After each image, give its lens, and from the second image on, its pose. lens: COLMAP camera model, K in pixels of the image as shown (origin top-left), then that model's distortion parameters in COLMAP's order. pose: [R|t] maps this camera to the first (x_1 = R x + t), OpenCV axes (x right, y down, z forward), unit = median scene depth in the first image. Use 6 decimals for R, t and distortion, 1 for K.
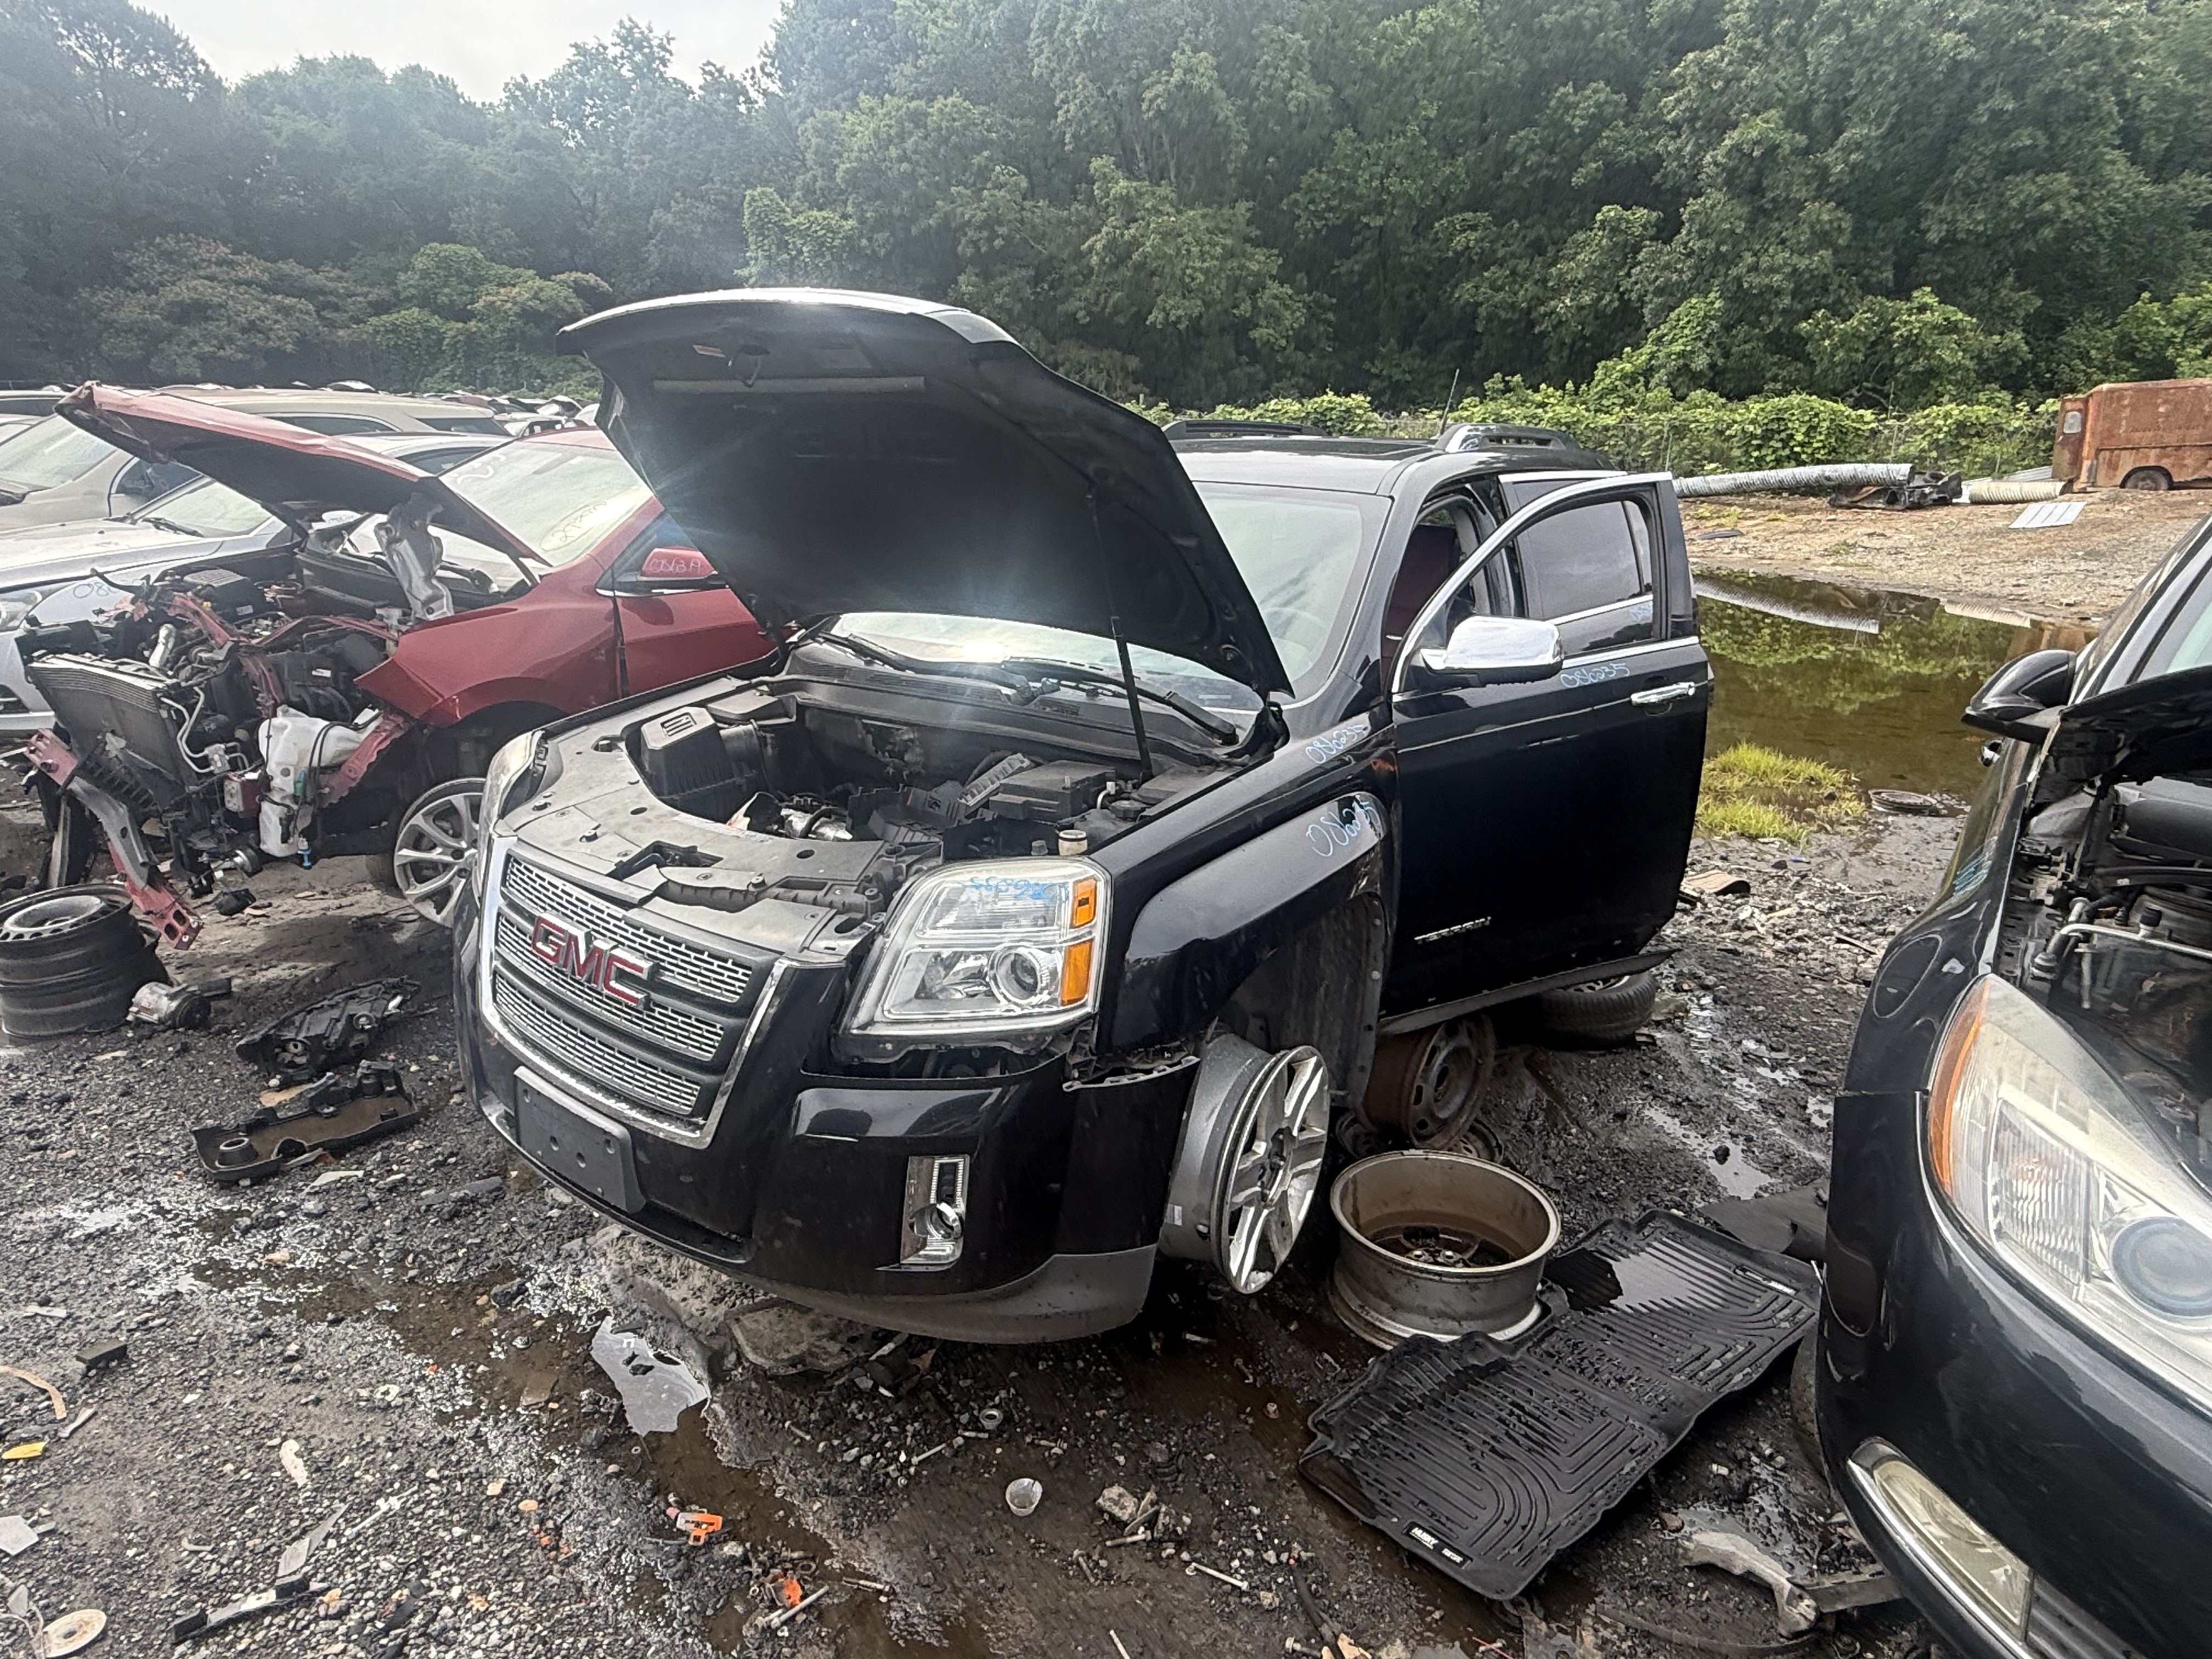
lens RADIAL K [[1402.9, 0, 1106.0], [0, 1402.9, 829.5], [0, 0, 1]] dist [0.002576, 0.001508]
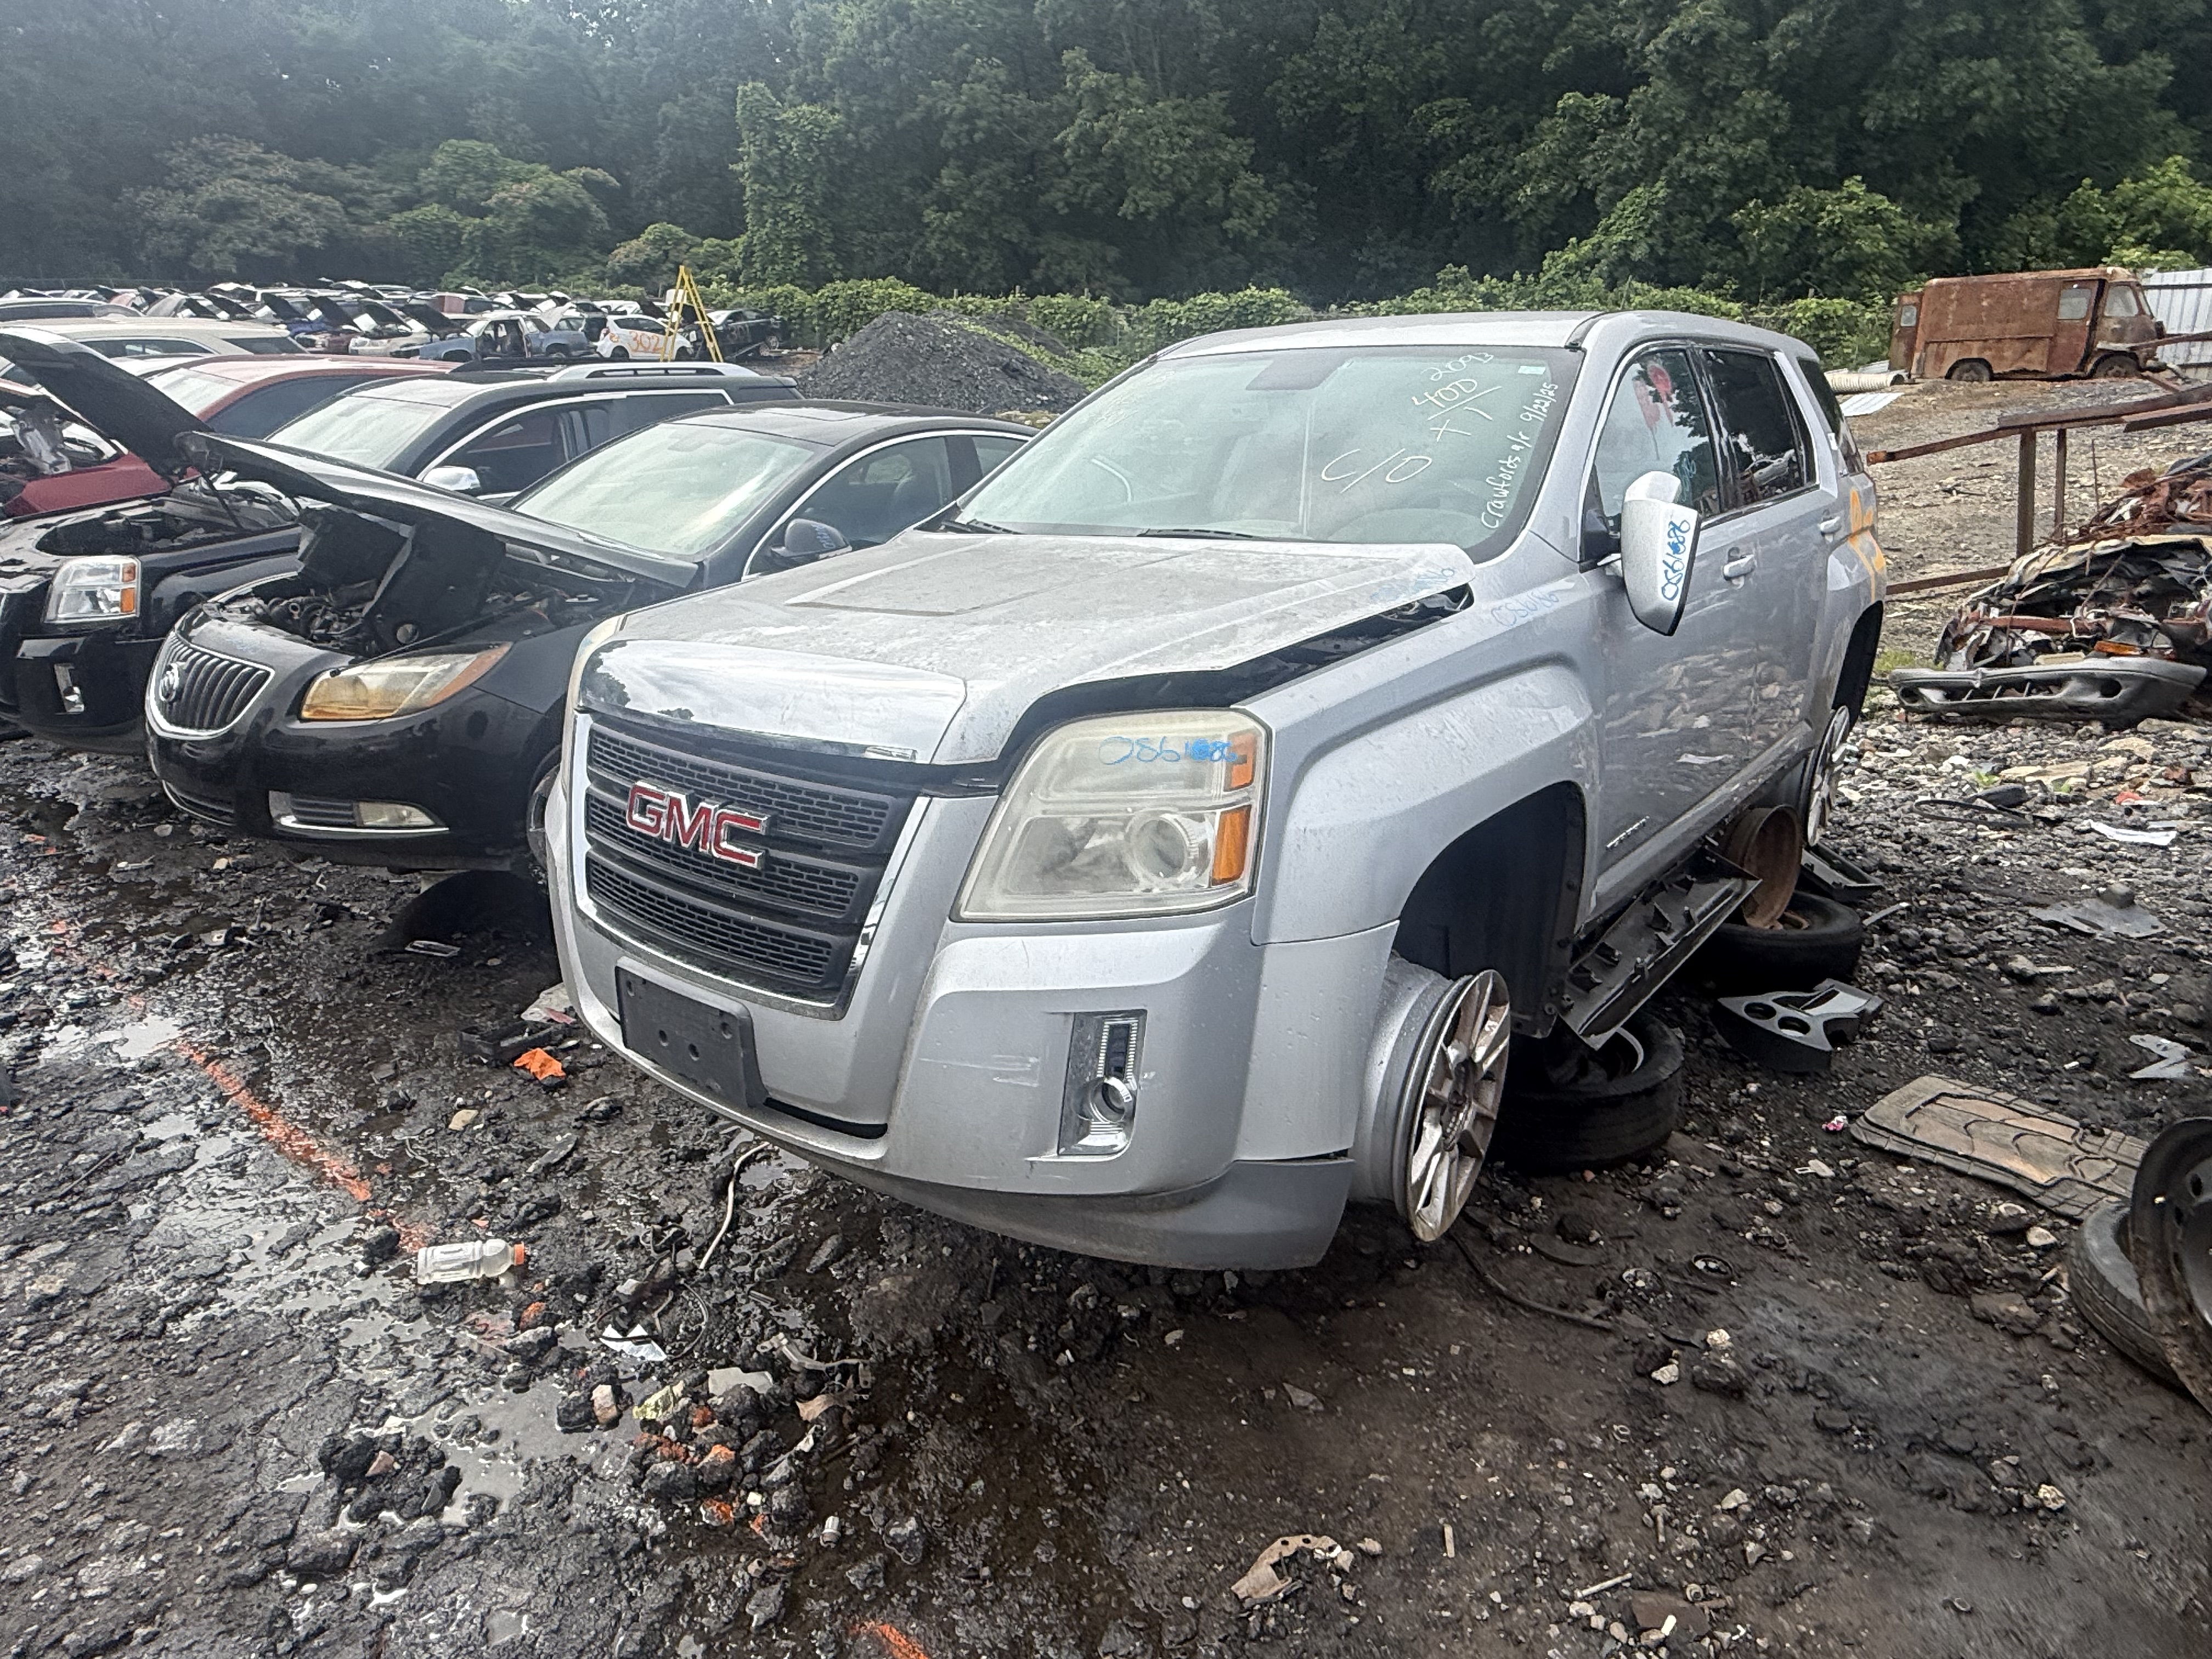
lens RADIAL K [[1402.9, 0, 1106.0], [0, 1402.9, 829.5], [0, 0, 1]] dist [0.002576, 0.001508]
pose [[0.998610, 0.014108, -0.050782, 0.088069], [-0.010300, 0.997170, 0.074472, 0.014324], [0.051689, -0.073846, 0.995929, -0.069114]]
